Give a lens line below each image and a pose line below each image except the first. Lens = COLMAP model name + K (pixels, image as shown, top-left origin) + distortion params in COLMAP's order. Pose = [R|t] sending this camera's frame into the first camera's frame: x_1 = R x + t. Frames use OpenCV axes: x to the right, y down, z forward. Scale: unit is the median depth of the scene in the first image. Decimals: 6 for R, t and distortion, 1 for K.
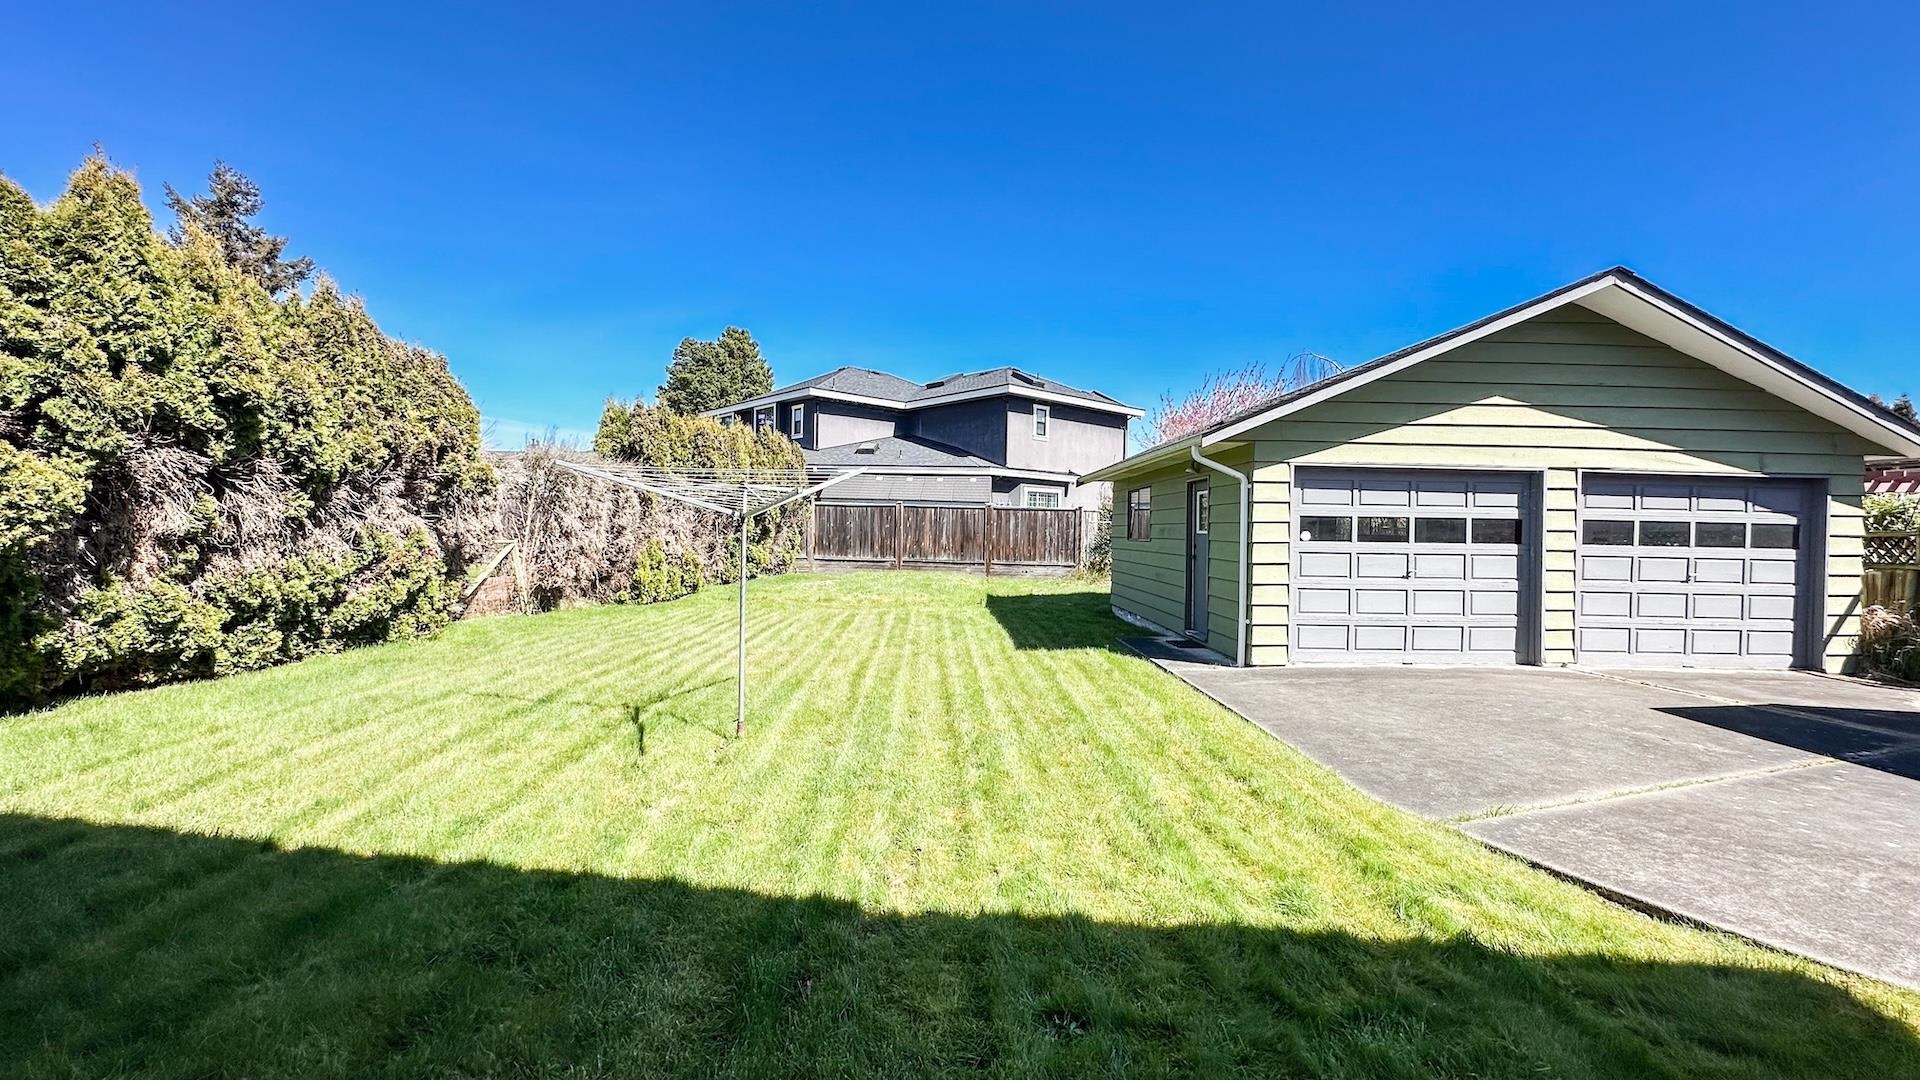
lens RADIAL K [[767.2, 0, 967.3], [0, 767.2, 541.2], [0, 0, 1]] dist [0.000745, -0.000360]
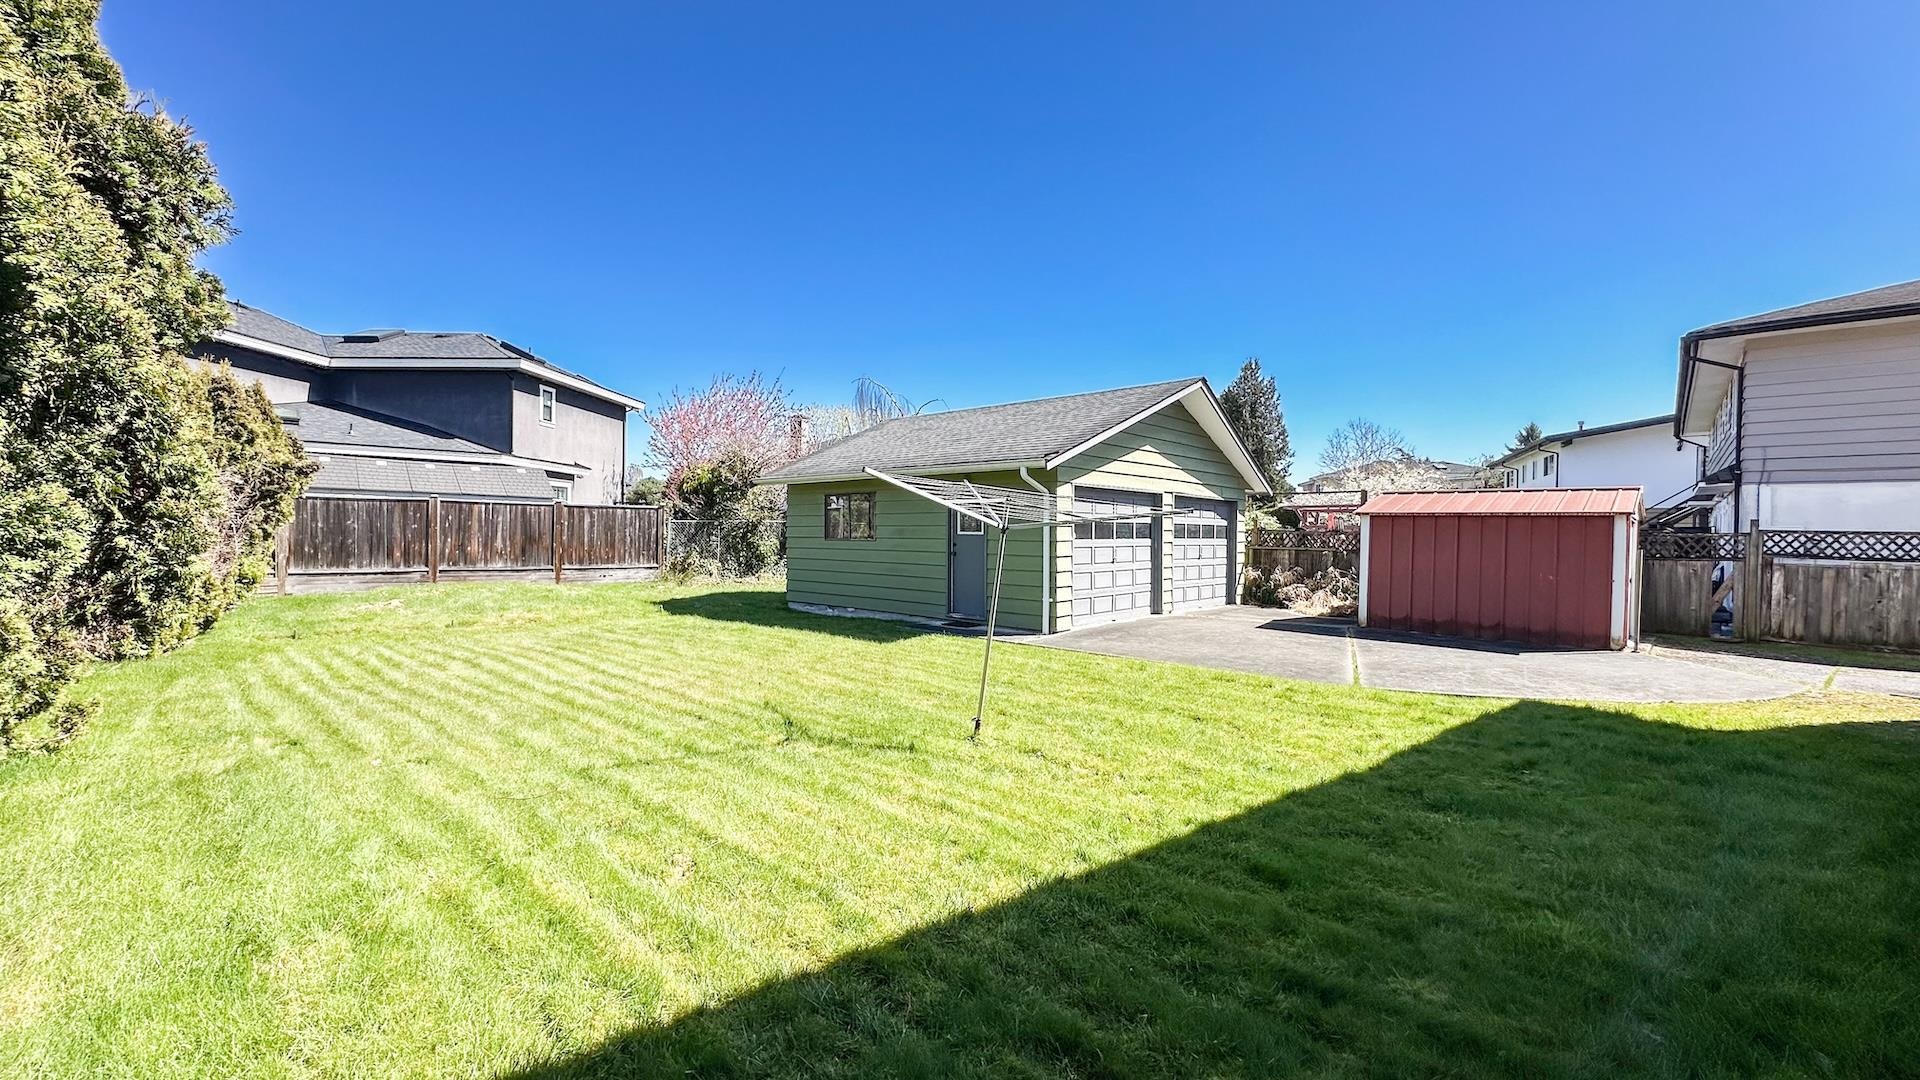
lens RADIAL K [[767.2, 0, 962.7], [0, 767.2, 536.7], [0, 0, 1]] dist [0.000745, -0.000360]
pose [[0.692417, -0.014638, 0.721349, -0.690508], [0.014085, 0.999878, 0.006771, -0.016740], [-0.721360, 0.005472, 0.692538, 0.176599]]
